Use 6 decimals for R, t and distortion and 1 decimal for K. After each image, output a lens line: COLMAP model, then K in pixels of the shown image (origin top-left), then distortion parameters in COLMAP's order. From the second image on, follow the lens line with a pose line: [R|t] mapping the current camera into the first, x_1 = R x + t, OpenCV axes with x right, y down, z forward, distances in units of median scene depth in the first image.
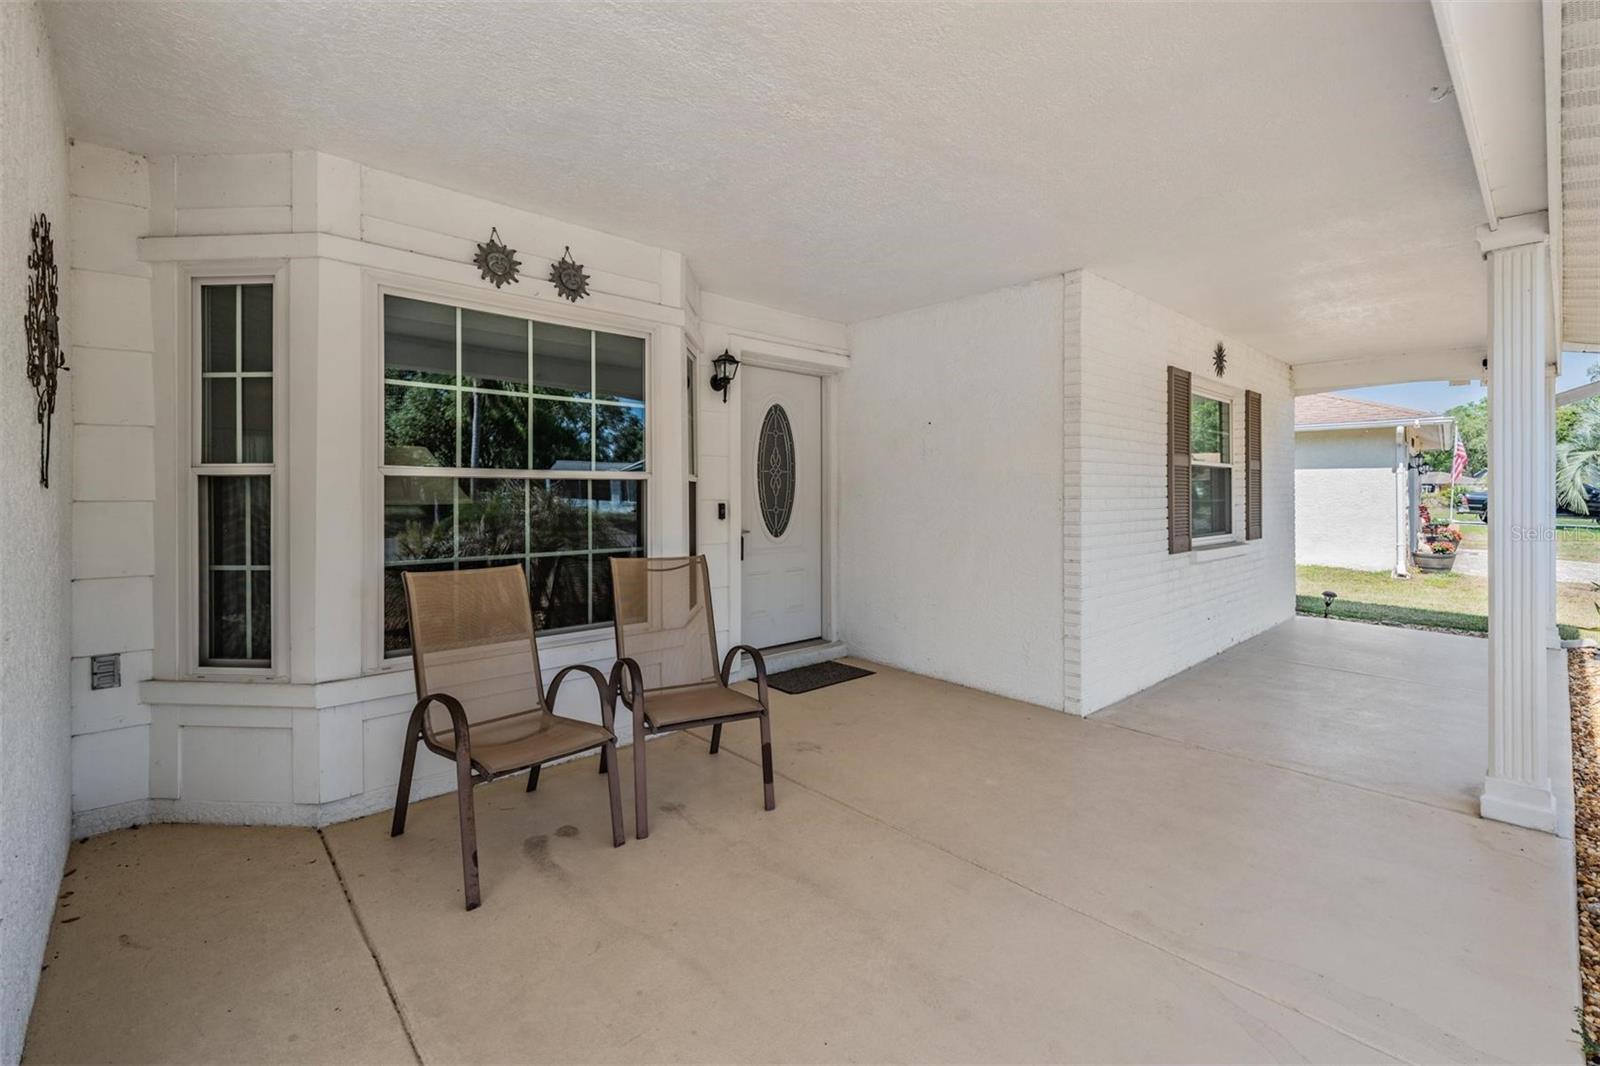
lens RADIAL K [[681.0, 0, 779.8], [0, 681.0, 492.2], [0, 0, 1]] dist [0.000085, -0.000005]
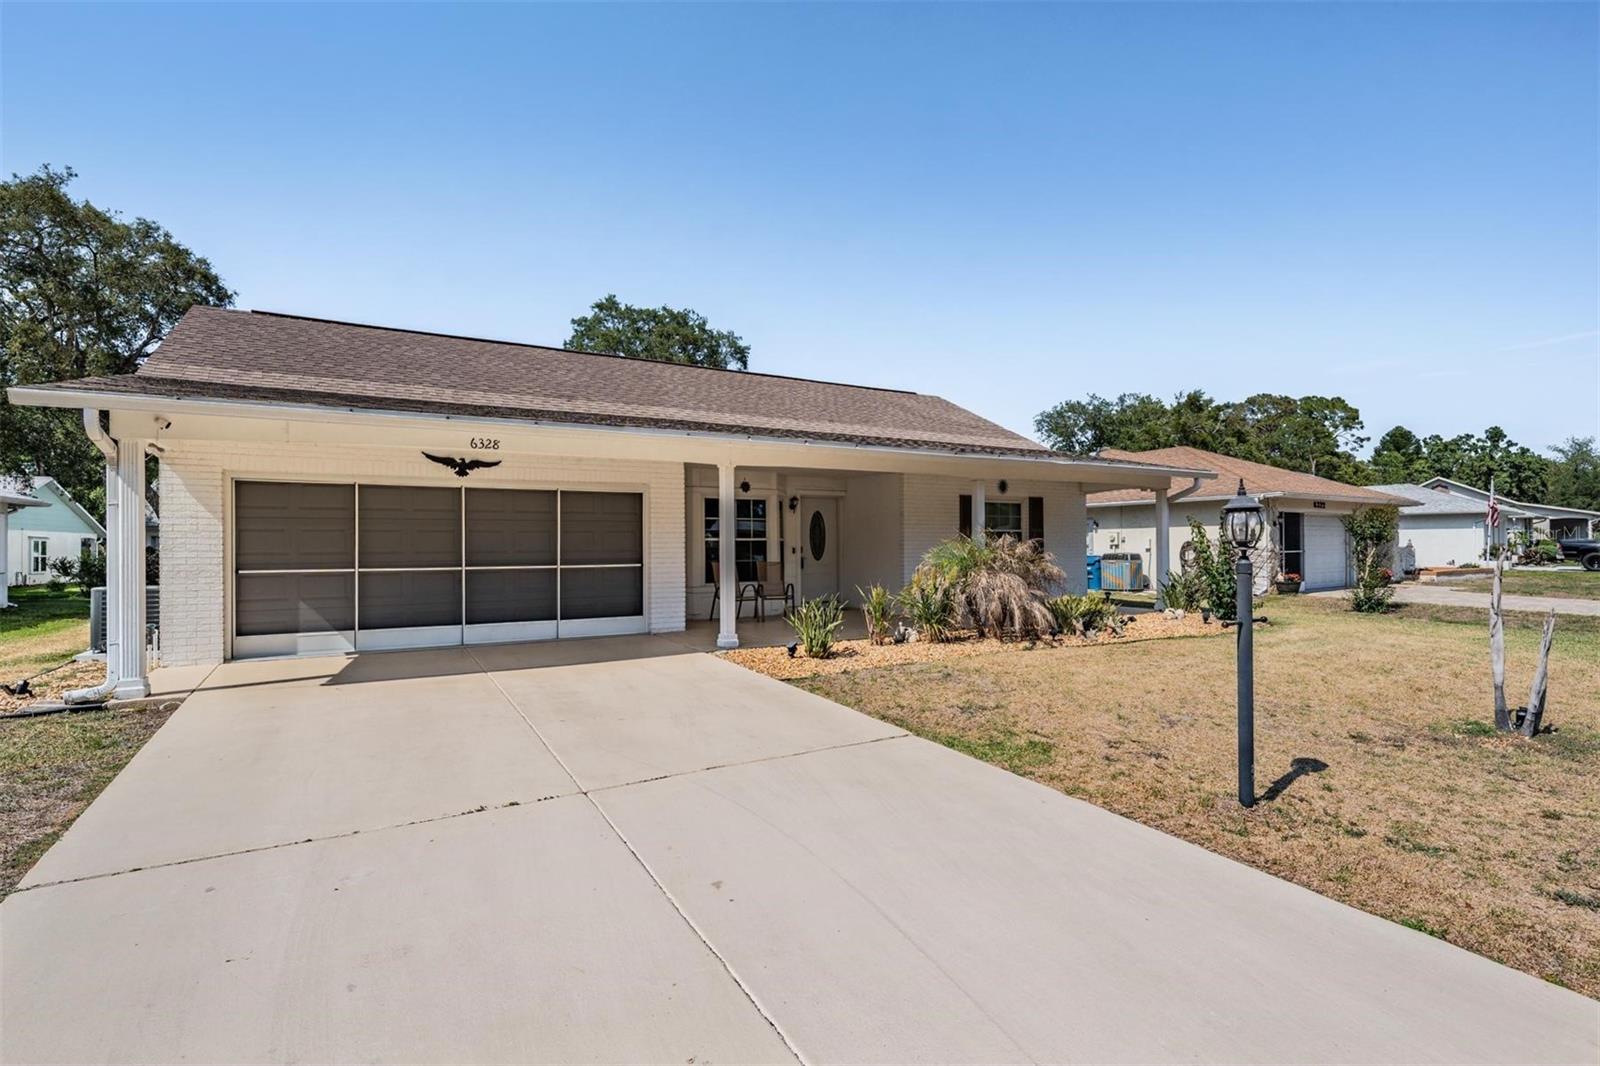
lens RADIAL K [[751.4, 0, 769.8], [0, 751.4, 535.8], [0, 0, 1]] dist [0.007246, 0.000048]
pose [[0.974303, -0.016160, -0.224659, 0.756048], [0.011189, 0.999664, -0.023380, 0.054162], [0.224962, 0.020265, 0.974157, -3.030285]]
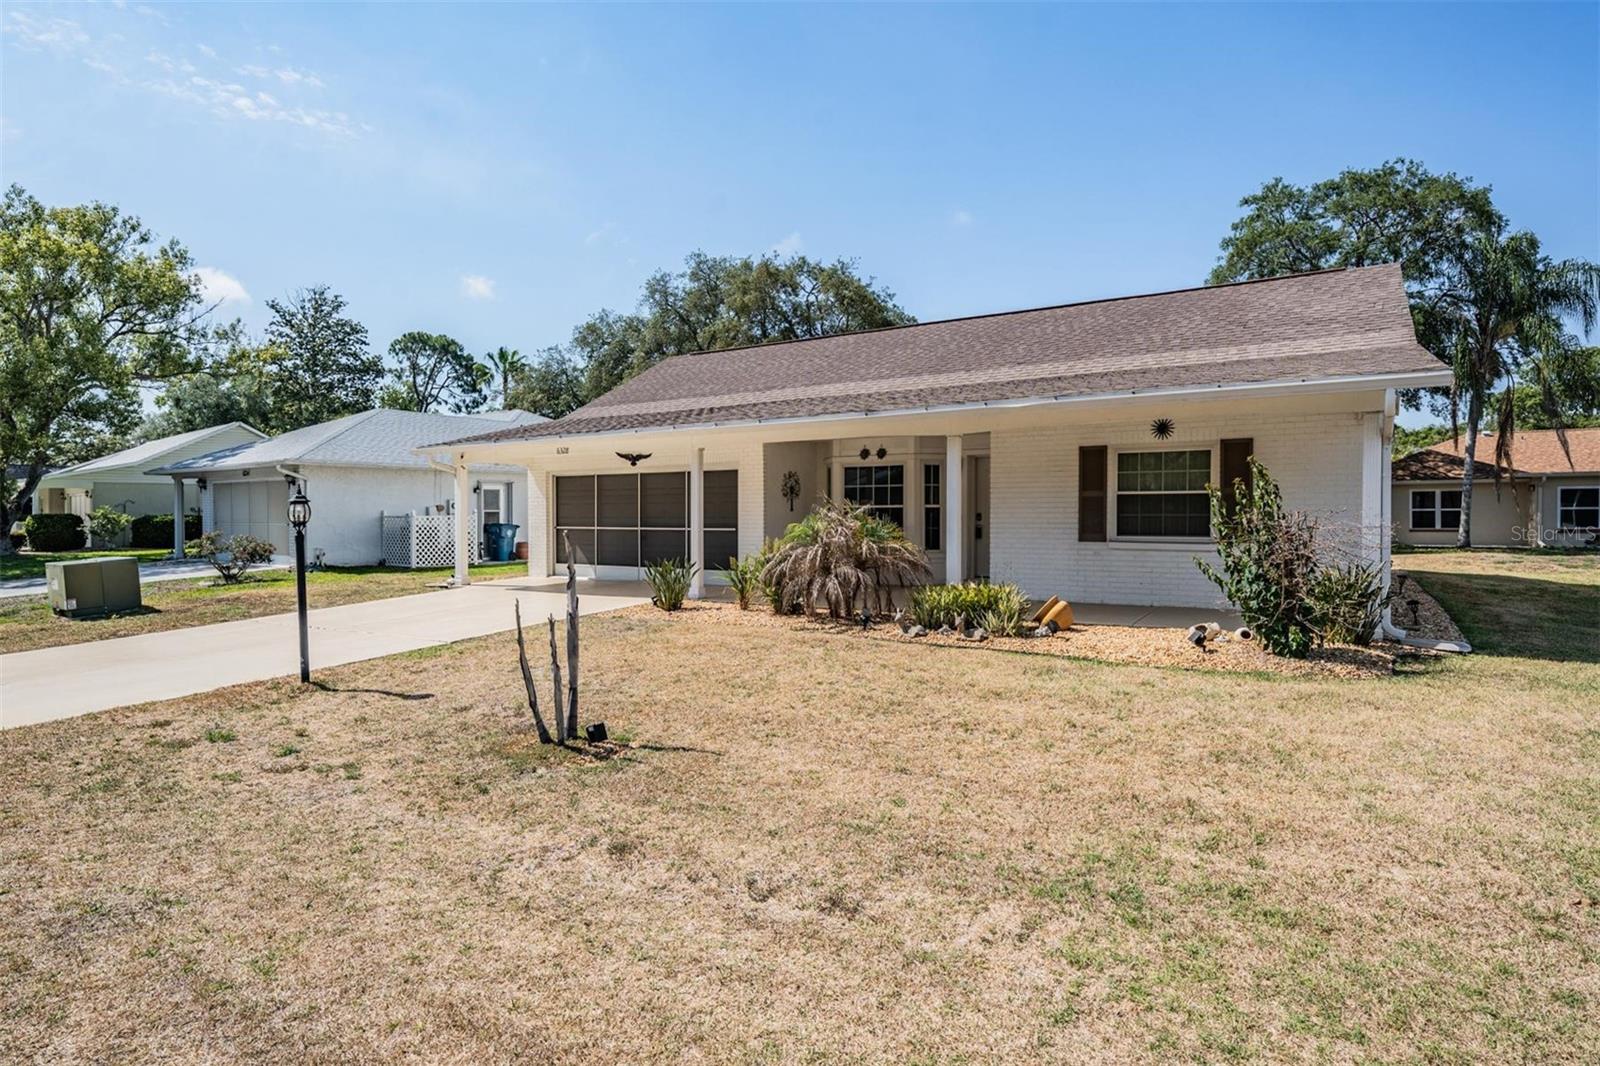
lens RADIAL K [[868.3, 0, 801.1], [0, 868.3, 535.7], [0, 0, 1]] dist [0.005322, 0.000759]
pose [[0.261212, 0.021880, -0.965034, 4.227349], [0.002252, 0.999727, 0.023277, 0.024269], [0.965279, -0.008253, 0.261091, -0.669264]]
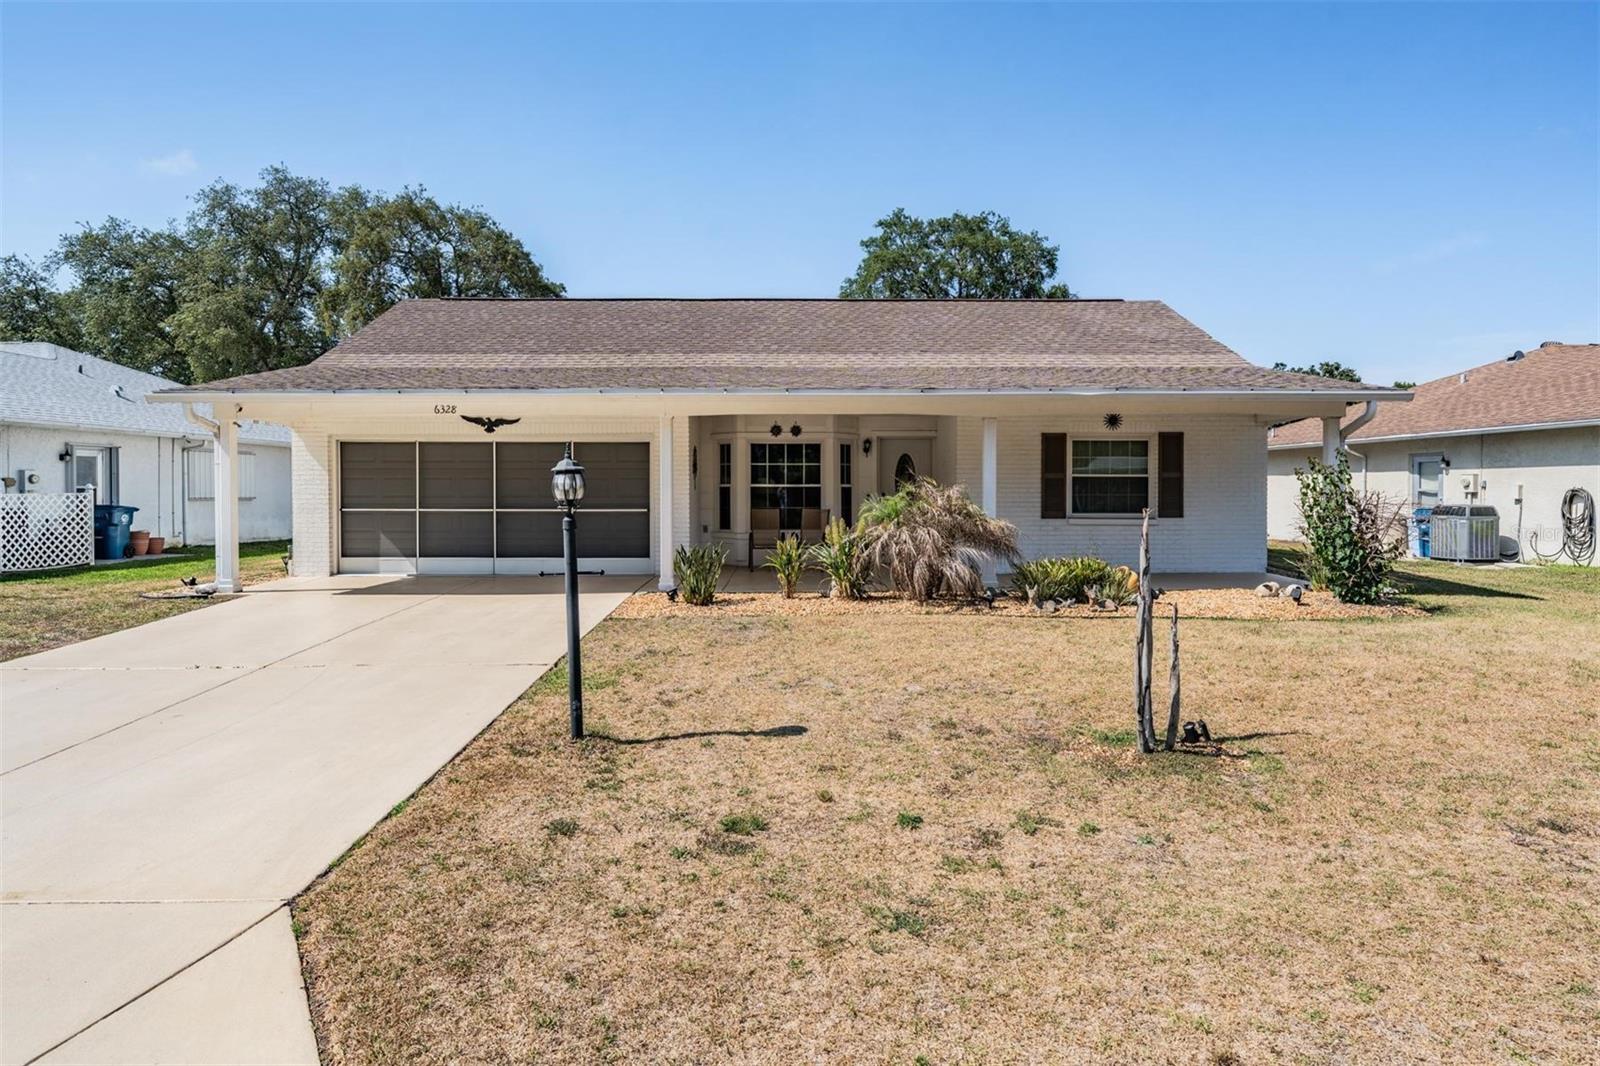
lens RADIAL K [[874.9, 0, 787.9], [0, 874.9, 513.4], [0, 0, 1]] dist [0.001742, 0.000619]
pose [[0.738581, 0.013609, -0.674027, 2.819290], [-0.000058, 0.999798, 0.020123, 0.030327], [0.674165, -0.014823, 0.738432, -2.476279]]
